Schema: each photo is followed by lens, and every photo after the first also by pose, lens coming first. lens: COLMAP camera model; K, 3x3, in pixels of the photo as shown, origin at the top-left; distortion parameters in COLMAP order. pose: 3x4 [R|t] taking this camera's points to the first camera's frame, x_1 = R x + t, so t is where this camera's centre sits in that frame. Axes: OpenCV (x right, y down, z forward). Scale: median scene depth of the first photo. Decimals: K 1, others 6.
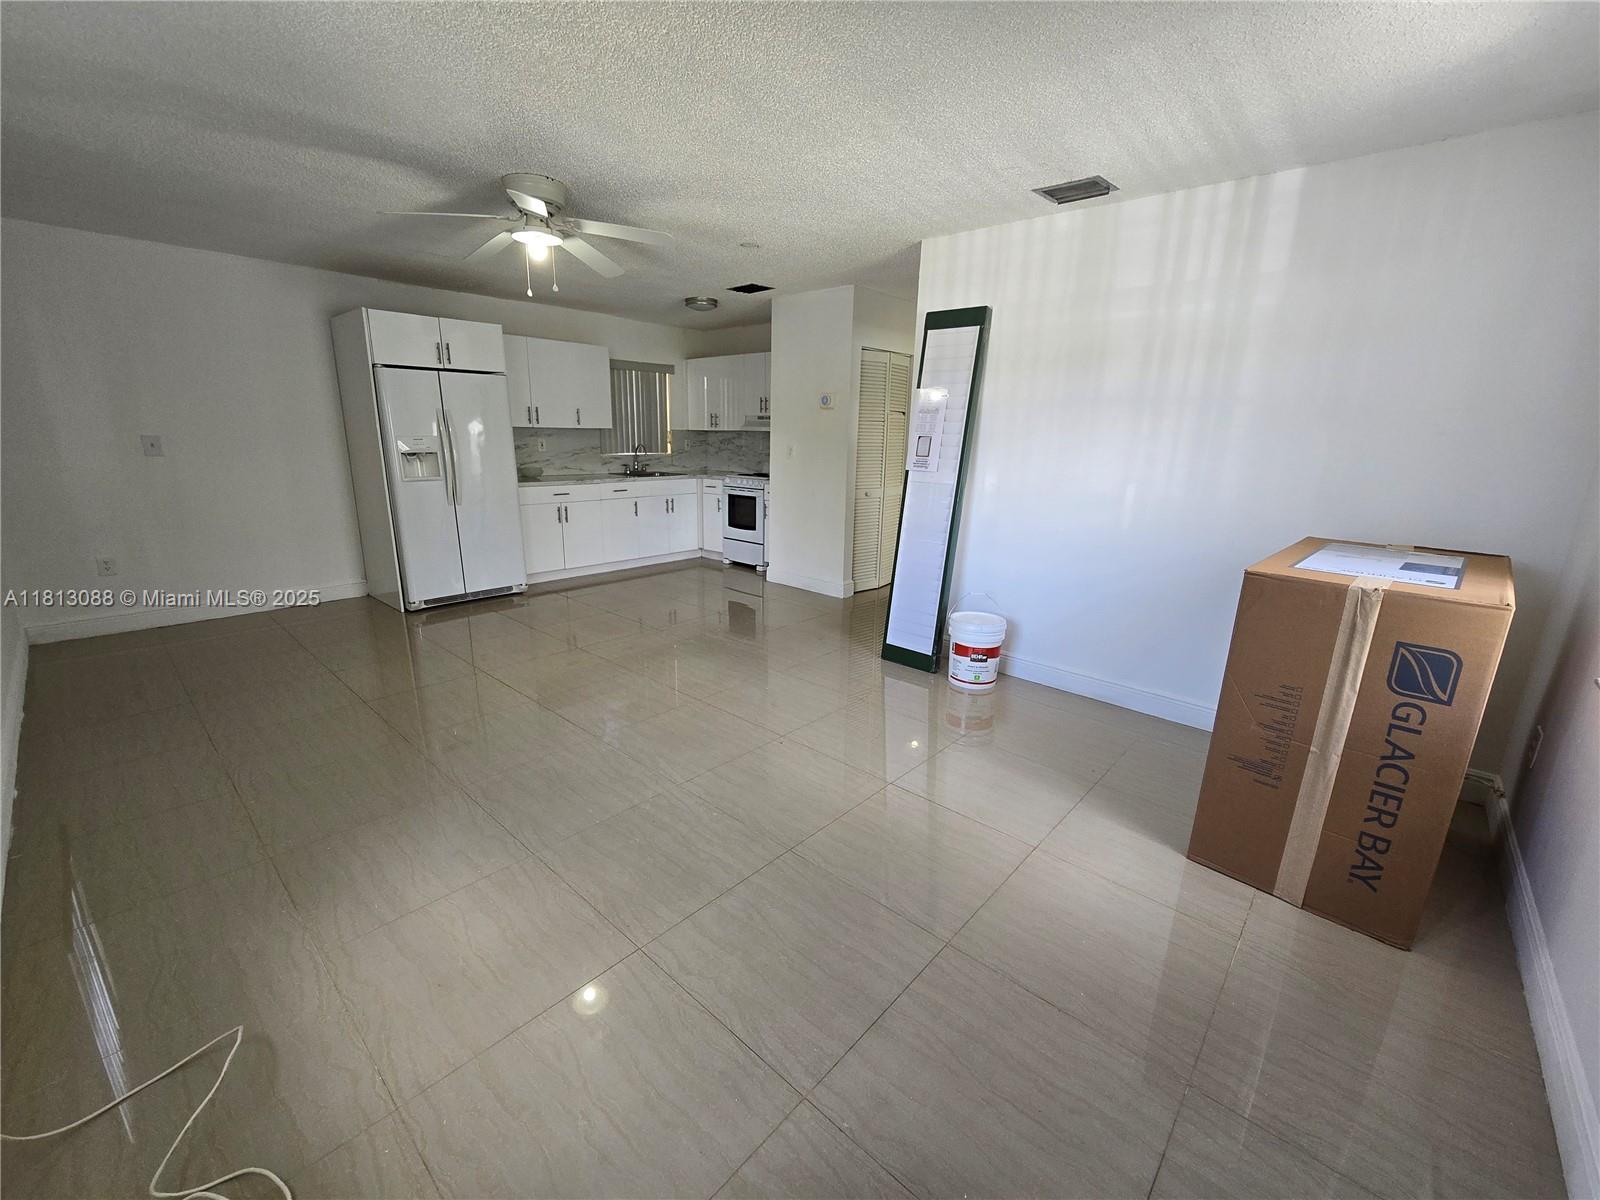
lens RADIAL K [[658.4, 0, 800.0], [0, 658.4, 600.0], [0, 0, 1]] dist [-0.002131, -0.000209]
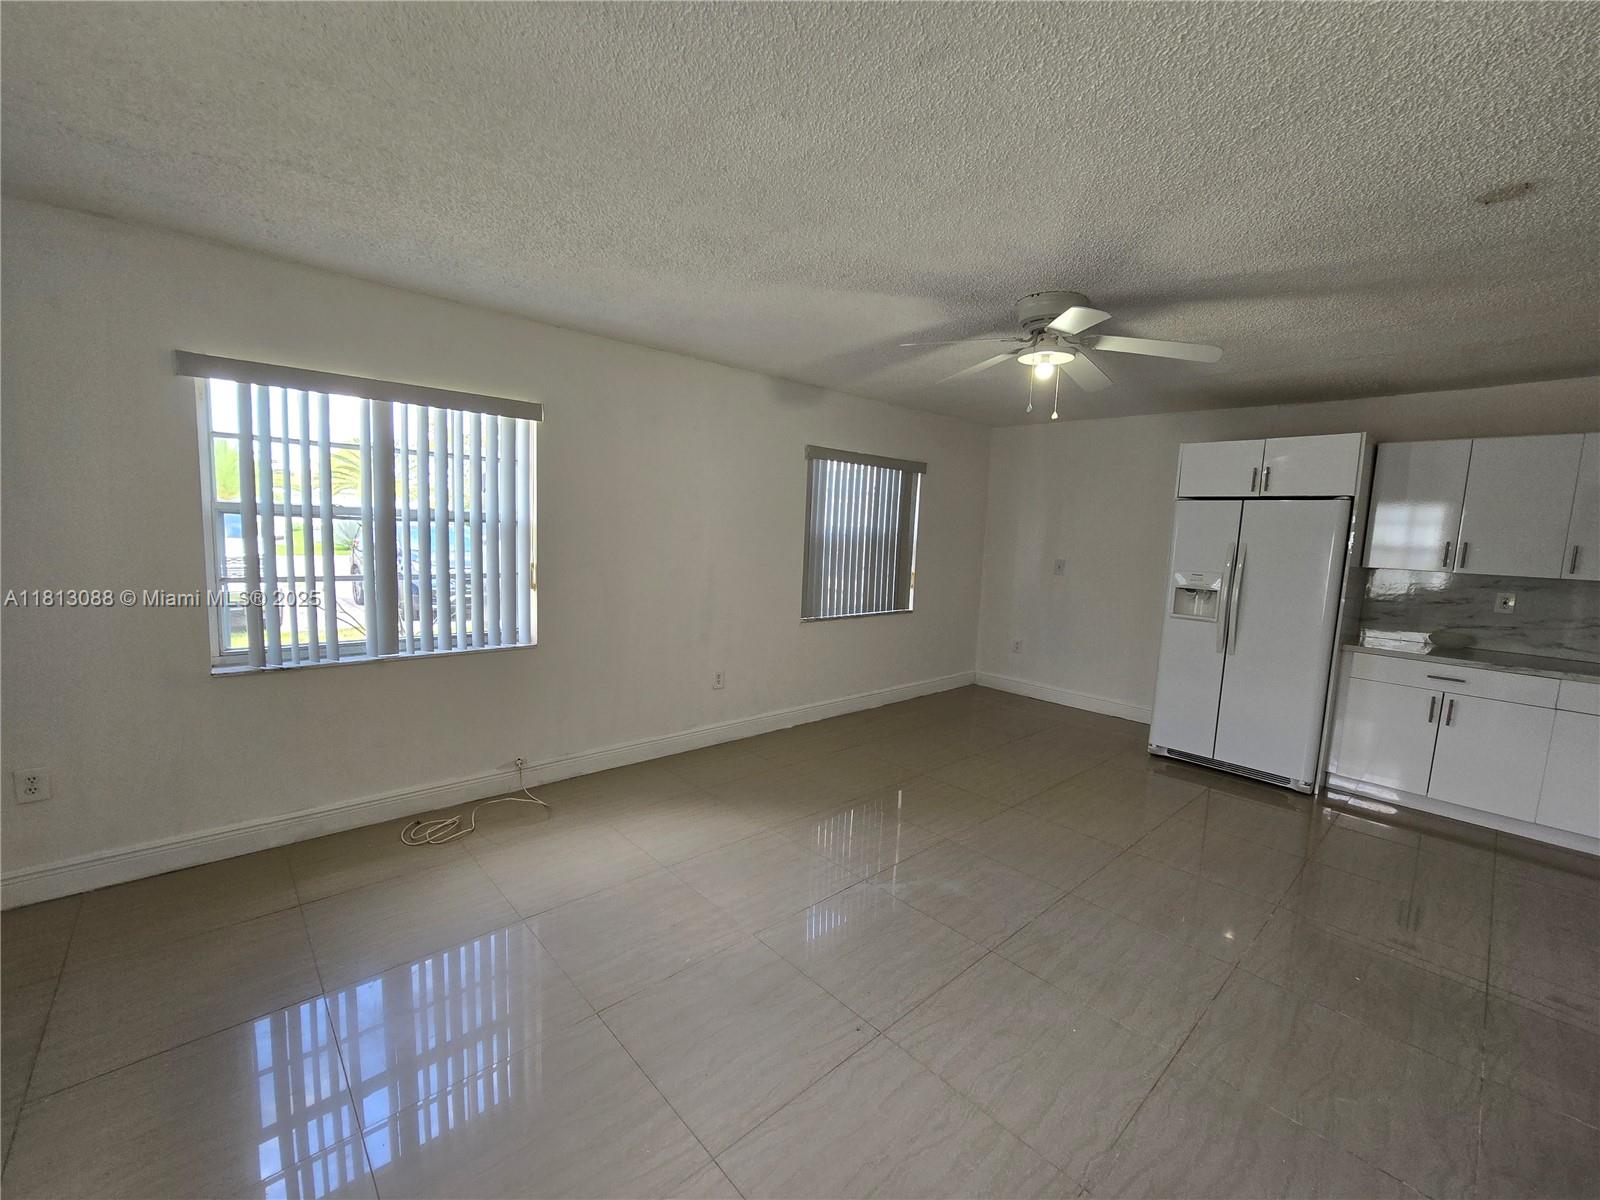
lens RADIAL K [[658.4, 0, 800.0], [0, 658.4, 600.0], [0, 0, 1]] dist [-0.002131, -0.000209]
pose [[-0.088787, 0.086980, -0.992246, 0.350868], [-0.296658, 0.948662, 0.109704, -0.142854], [0.950848, 0.304098, -0.058425, 0.525801]]
